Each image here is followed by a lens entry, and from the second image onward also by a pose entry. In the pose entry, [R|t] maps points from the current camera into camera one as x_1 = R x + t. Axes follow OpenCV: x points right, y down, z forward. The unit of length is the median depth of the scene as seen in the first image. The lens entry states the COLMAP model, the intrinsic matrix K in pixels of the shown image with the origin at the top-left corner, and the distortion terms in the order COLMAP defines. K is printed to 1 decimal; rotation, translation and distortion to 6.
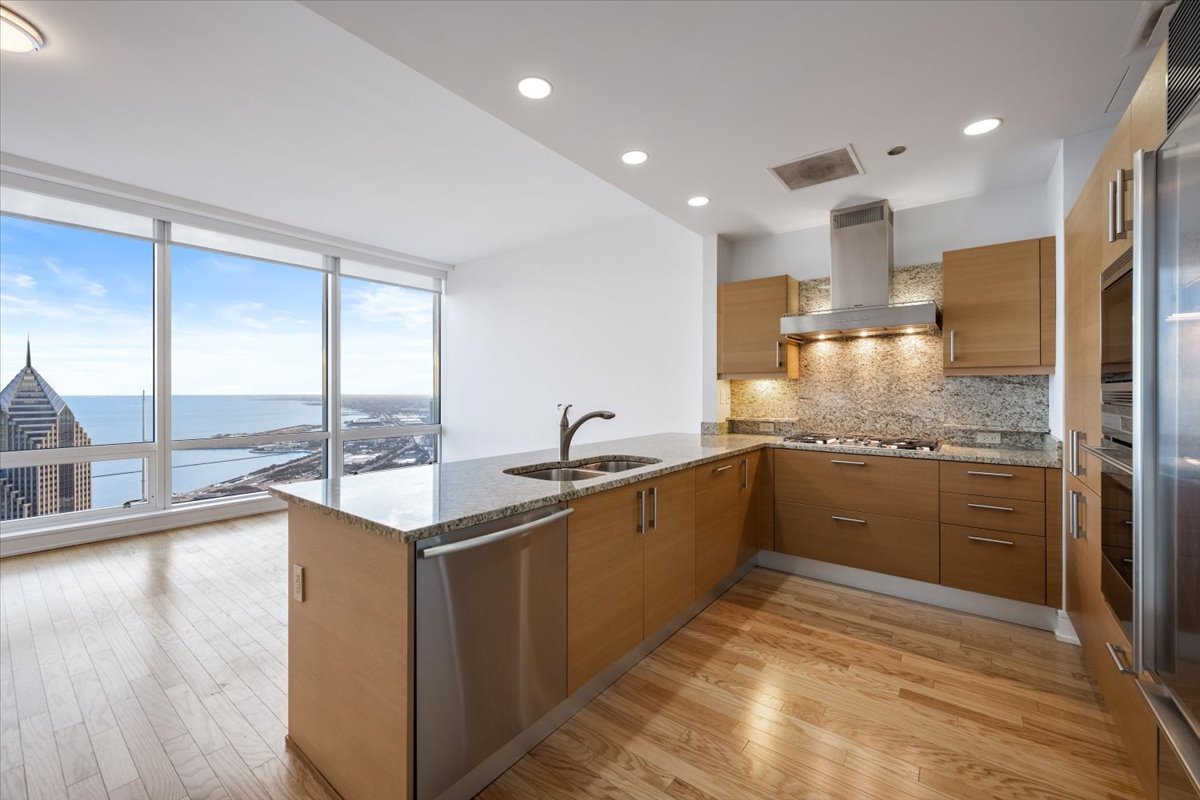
lens RADIAL K [[482.2, 0, 600.2], [0, 482.2, 392.5], [0, 0, 1]] dist [0.000447, -0.000954]
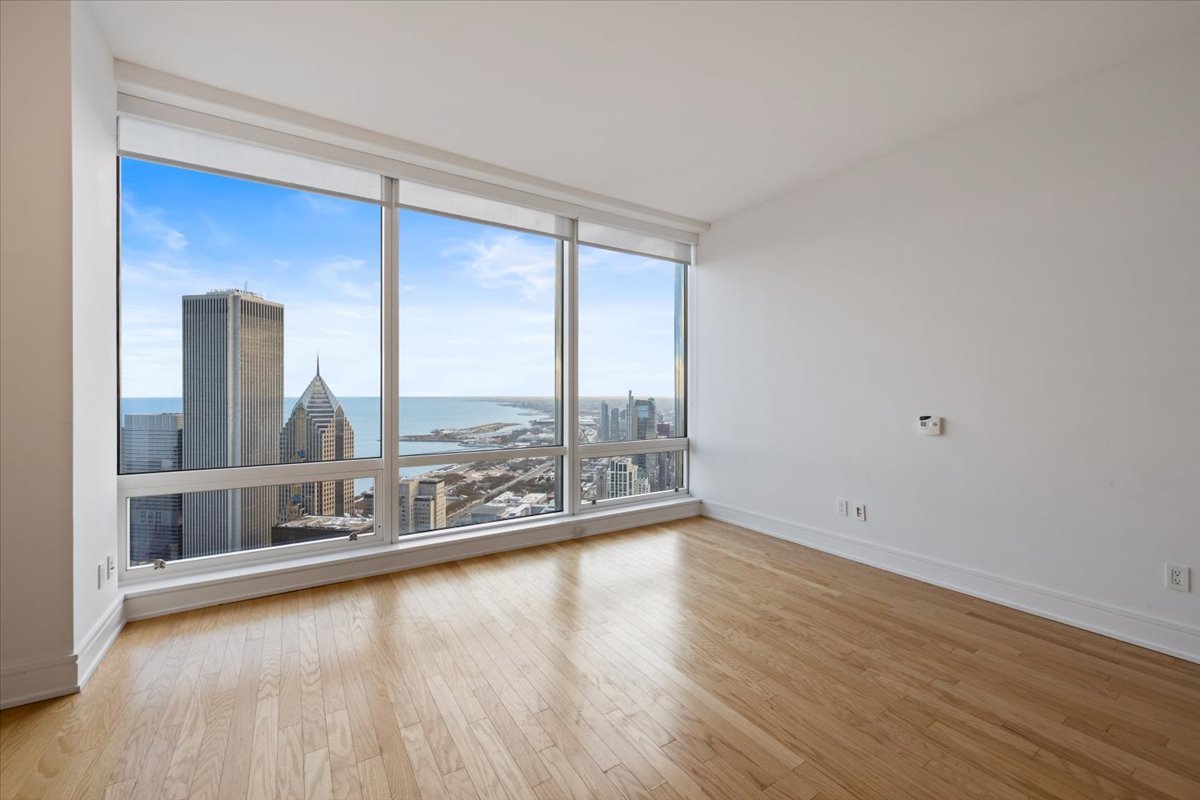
lens RADIAL K [[482.2, 0, 600.2], [0, 482.2, 392.5], [0, 0, 1]] dist [0.000447, -0.000954]
pose [[0.942221, -0.000519, -0.334992, -0.208403], [-0.001207, 0.999987, -0.004945, -0.001154], [0.334990, 0.005064, 0.942208, 0.243140]]
